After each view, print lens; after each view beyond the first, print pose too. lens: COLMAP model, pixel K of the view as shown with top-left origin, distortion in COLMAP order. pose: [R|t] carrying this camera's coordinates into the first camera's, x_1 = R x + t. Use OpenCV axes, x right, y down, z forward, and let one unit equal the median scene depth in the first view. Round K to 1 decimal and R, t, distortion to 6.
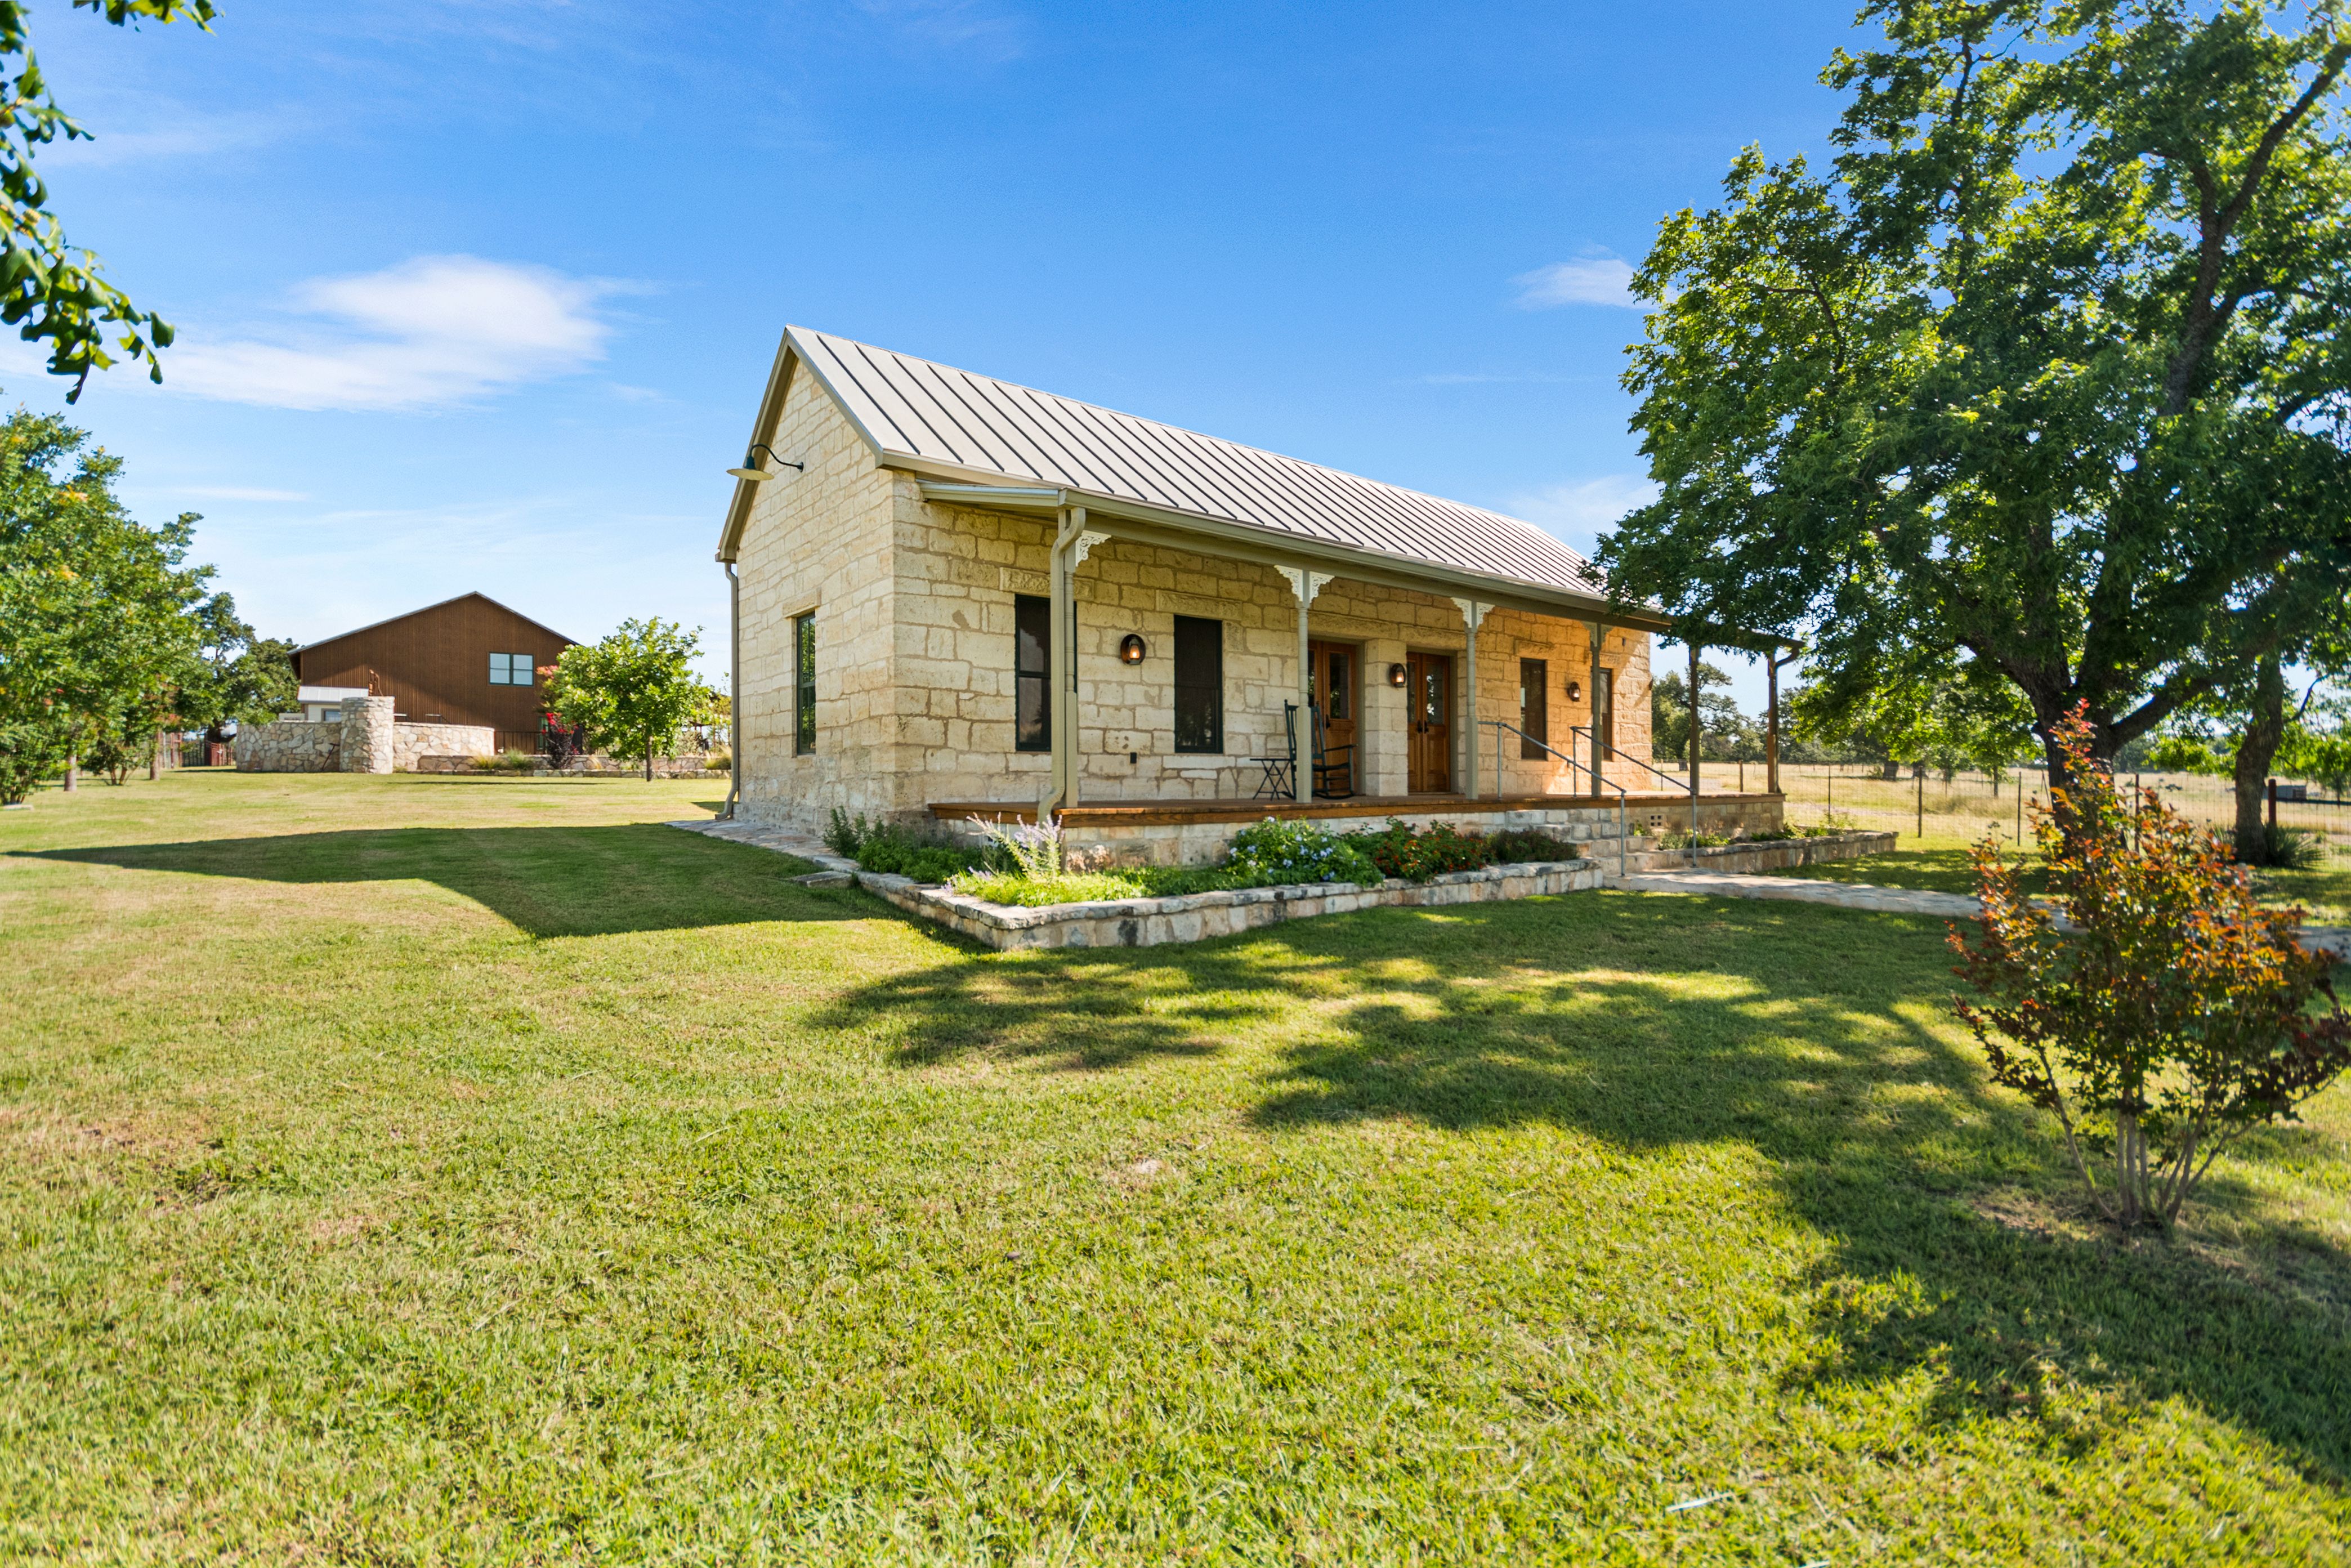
lens RADIAL K [[1024.3, 0, 1175.5], [0, 1024.3, 784.0], [0, 0, 1]] dist [-0.011919, -0.000372]
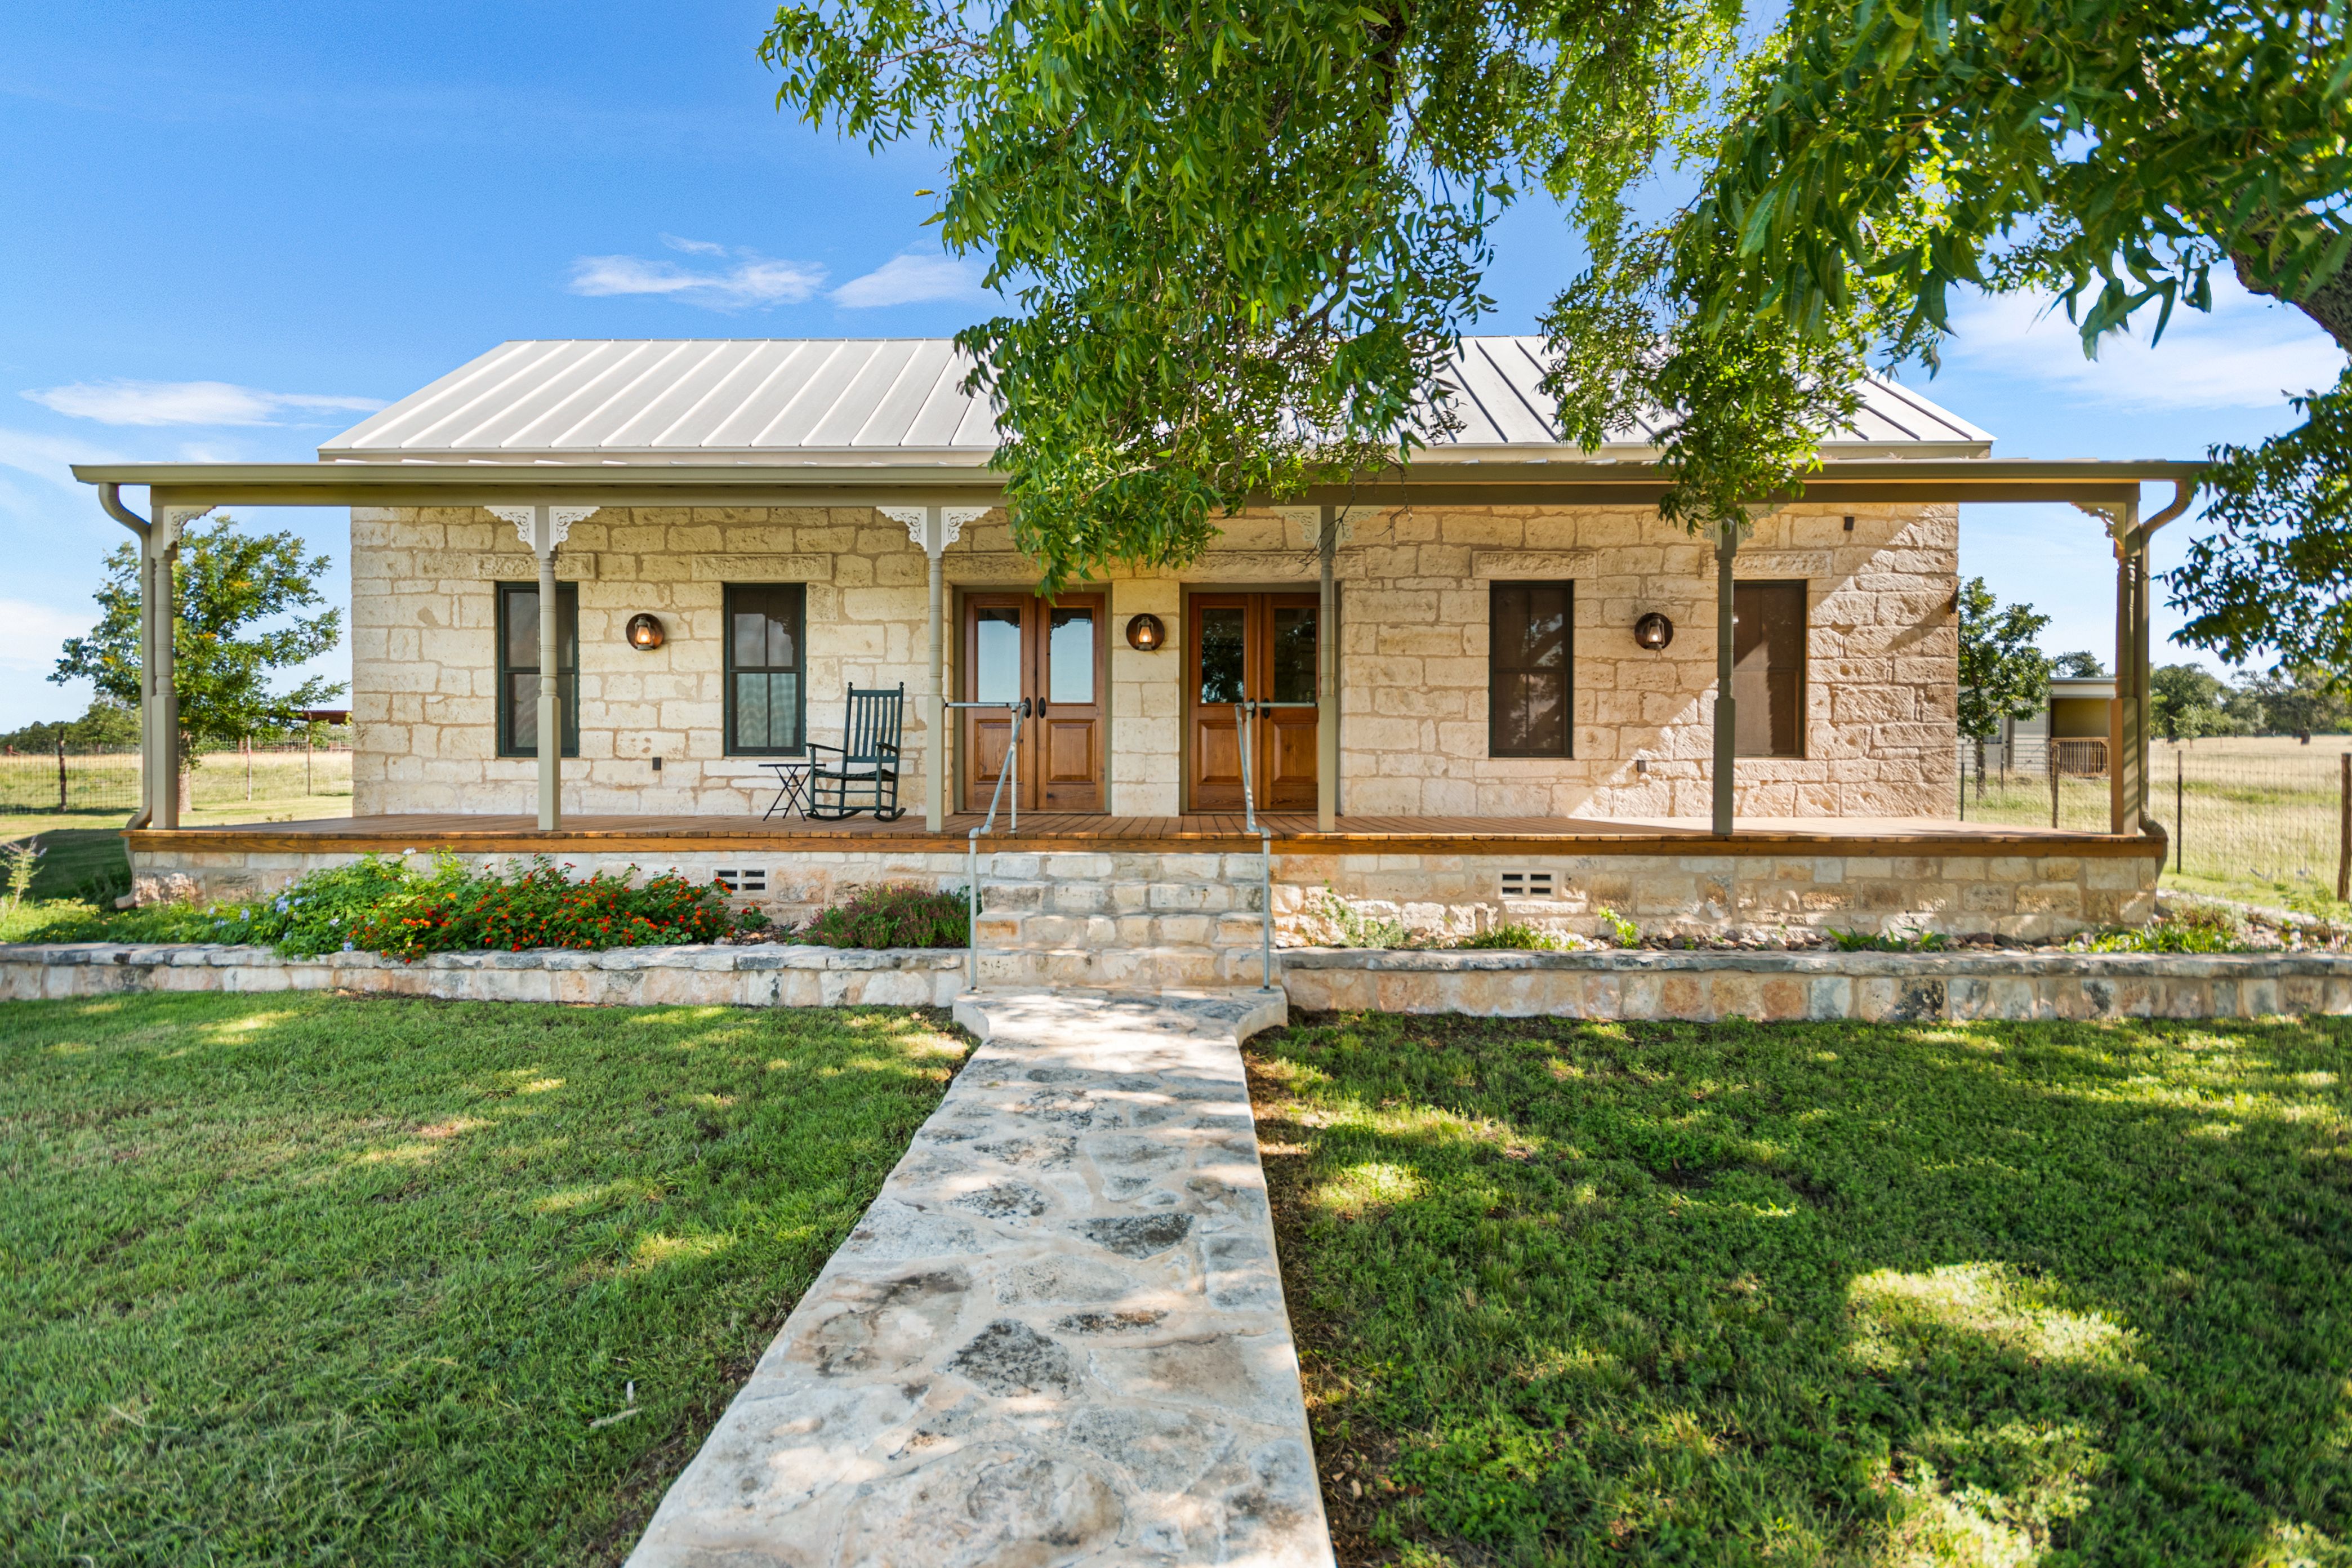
lens RADIAL K [[972.8, 0, 1176.0], [0, 972.8, 784.0], [0, 0, 1]] dist [-0.000930, -0.000035]
pose [[0.783826, 0.010509, -0.620891, 0.753345], [-0.010902, 0.999936, 0.003162, -0.015774], [0.620885, 0.004290, 0.783890, 0.627746]]
